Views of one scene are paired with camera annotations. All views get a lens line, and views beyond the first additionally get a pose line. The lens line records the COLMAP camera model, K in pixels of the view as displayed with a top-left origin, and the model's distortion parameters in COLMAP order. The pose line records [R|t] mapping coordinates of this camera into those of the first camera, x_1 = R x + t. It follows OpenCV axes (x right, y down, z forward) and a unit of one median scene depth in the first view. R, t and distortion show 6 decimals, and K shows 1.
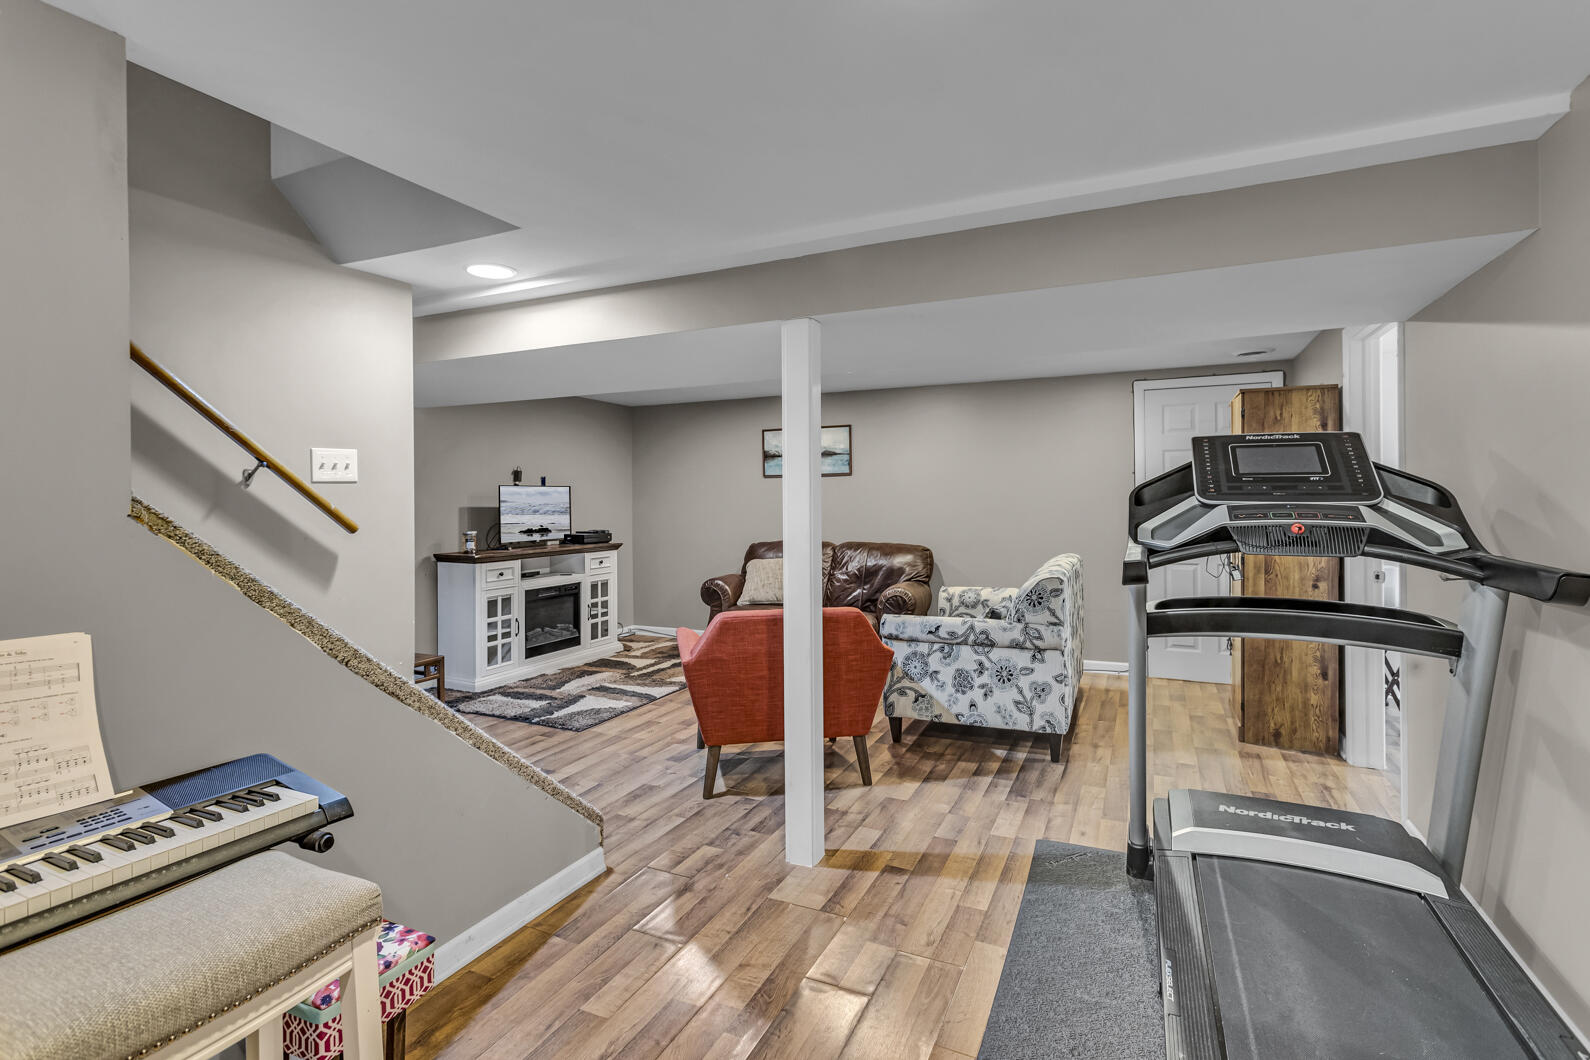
lens RADIAL K [[762.3, 0, 801.3], [0, 762.3, 531.2], [0, 0, 1]] dist [0.000696, 0.001680]
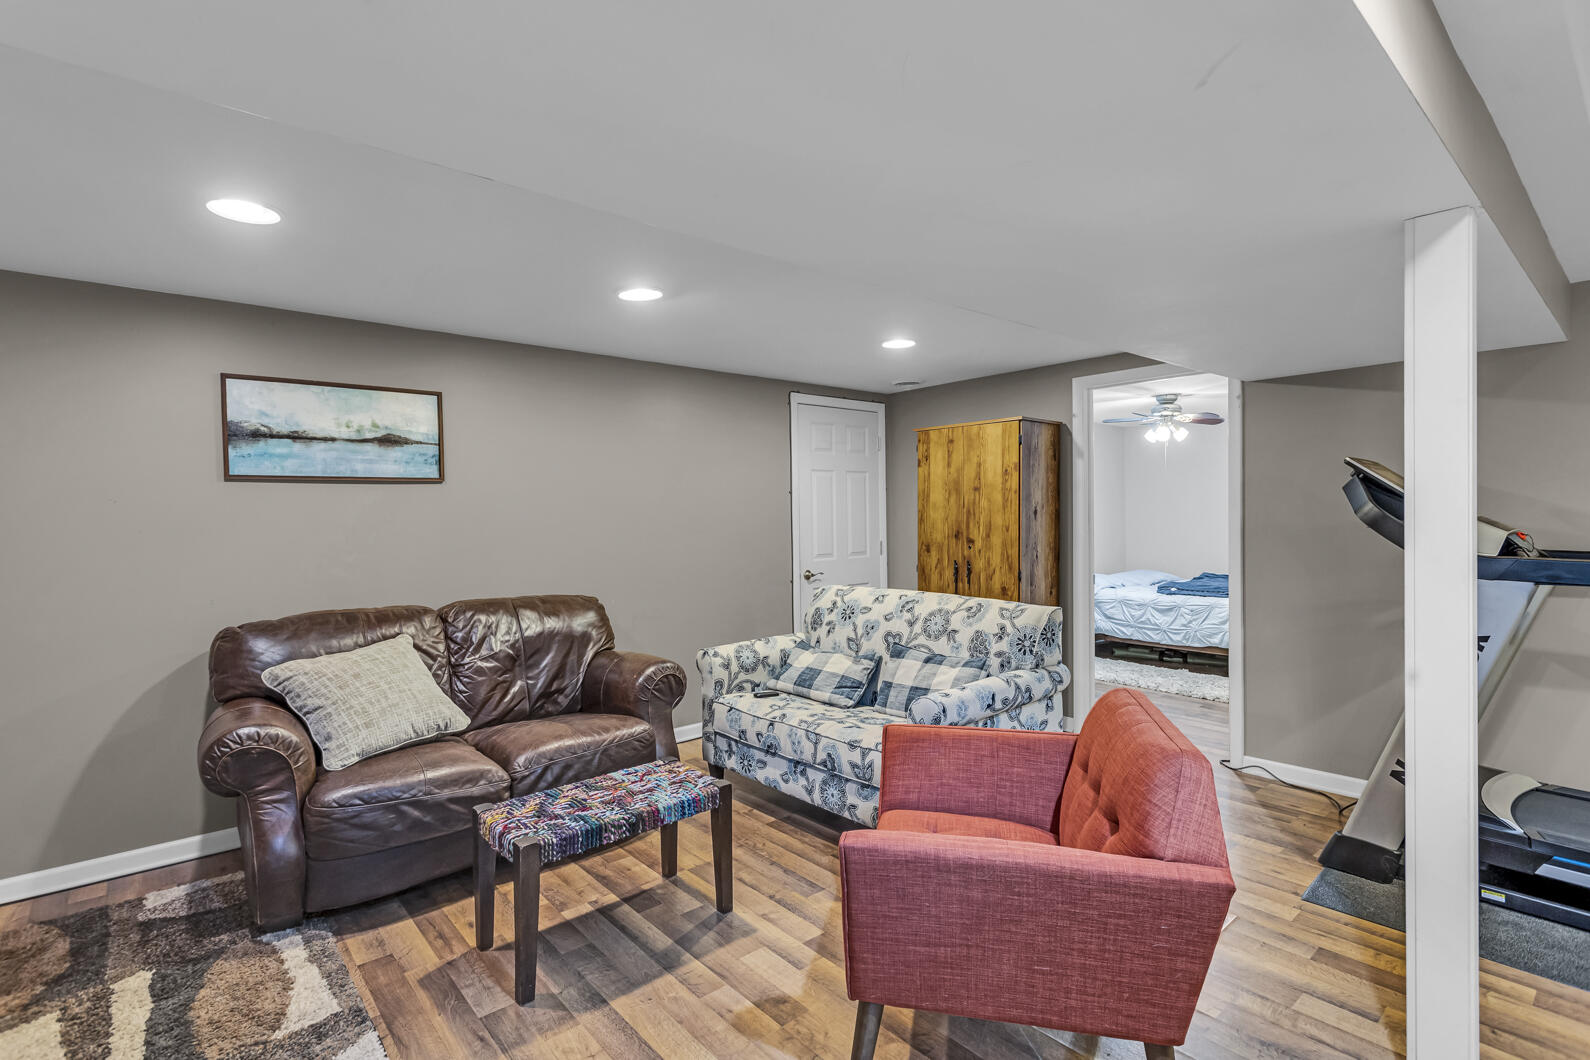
lens RADIAL K [[762.3, 0, 801.3], [0, 762.3, 531.2], [0, 0, 1]] dist [0.000696, 0.001680]
pose [[0.410647, -0.017320, 0.911630, -0.361855], [0.049223, 0.998783, -0.003197, -0.024335], [-0.910465, 0.046186, 0.411000, 0.566621]]
